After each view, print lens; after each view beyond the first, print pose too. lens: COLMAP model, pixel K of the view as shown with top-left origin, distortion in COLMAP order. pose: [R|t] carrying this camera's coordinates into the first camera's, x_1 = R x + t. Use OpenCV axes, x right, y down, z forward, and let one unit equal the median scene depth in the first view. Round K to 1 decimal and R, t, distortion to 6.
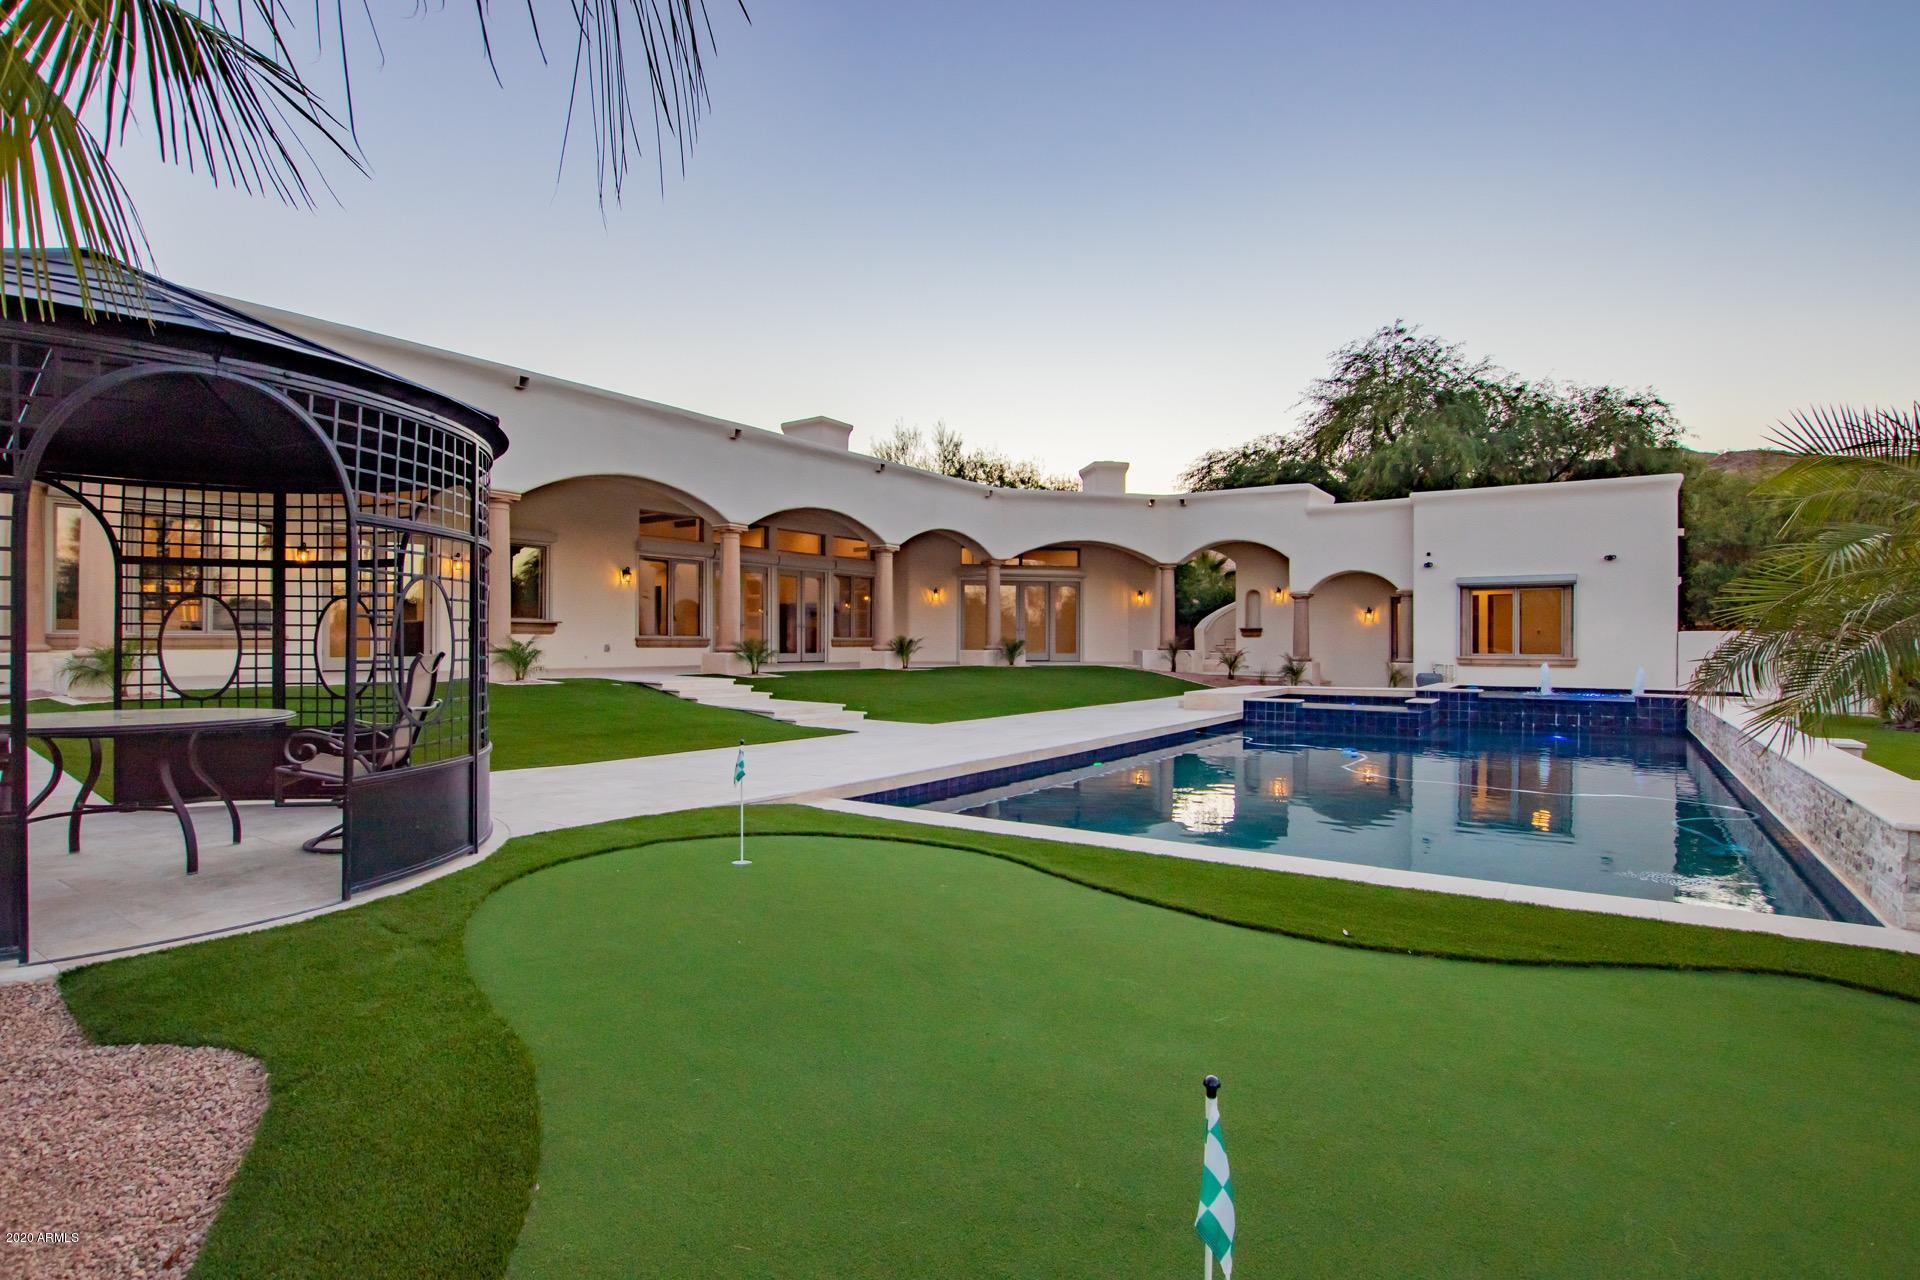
lens RADIAL K [[943.3, 0, 960.0], [0, 943.3, 640.0], [0, 0, 1]] dist [-0.004440, -0.000240]
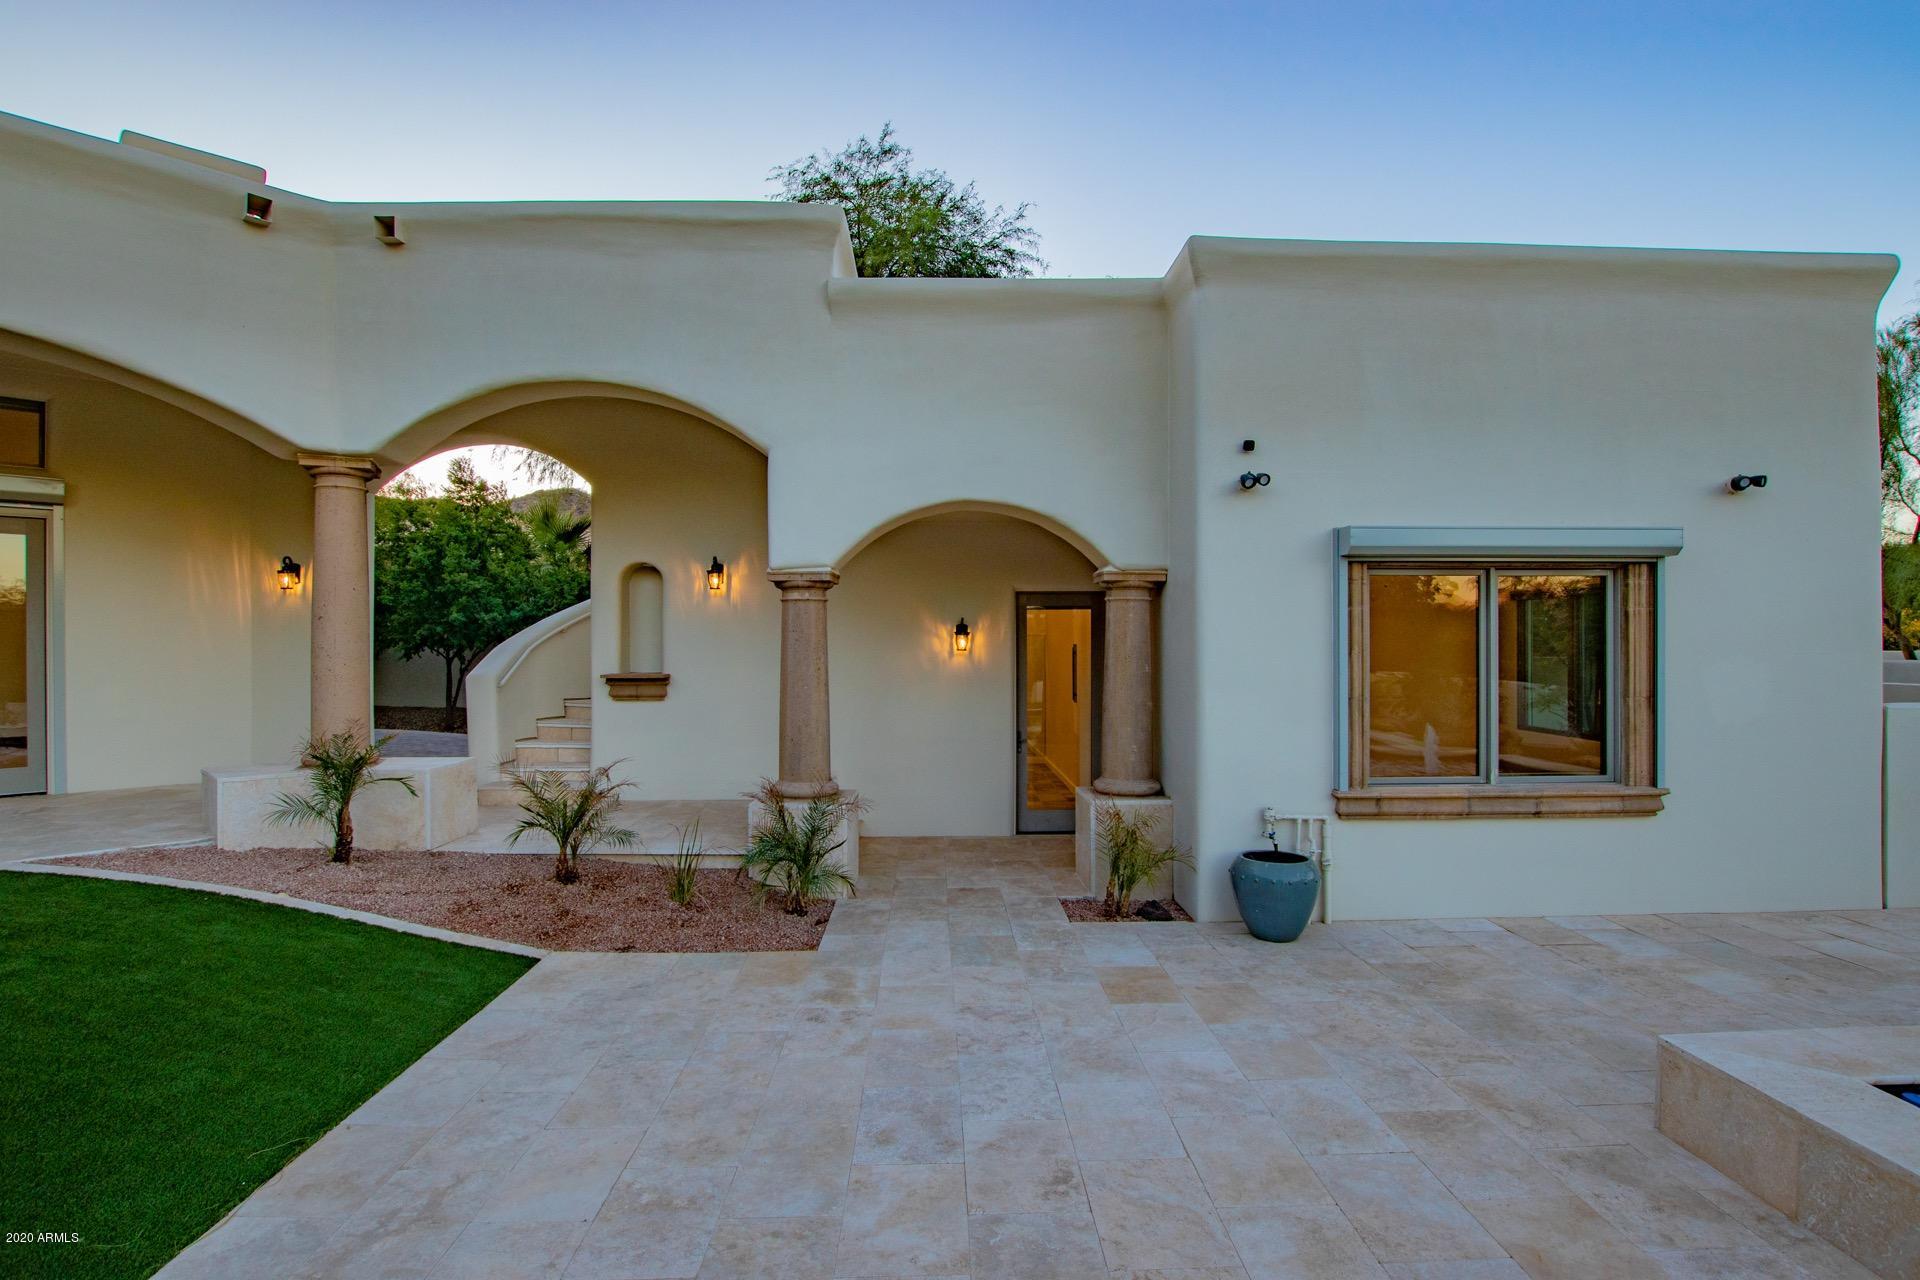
lens RADIAL K [[943.3, 0, 960.0], [0, 943.3, 640.0], [0, 0, 1]] dist [-0.004440, -0.000240]
pose [[0.806122, -0.003188, 0.591741, 0.210387], [0.004647, 0.999989, -0.000943, -0.025552], [-0.591731, 0.003510, 0.806128, 0.686251]]
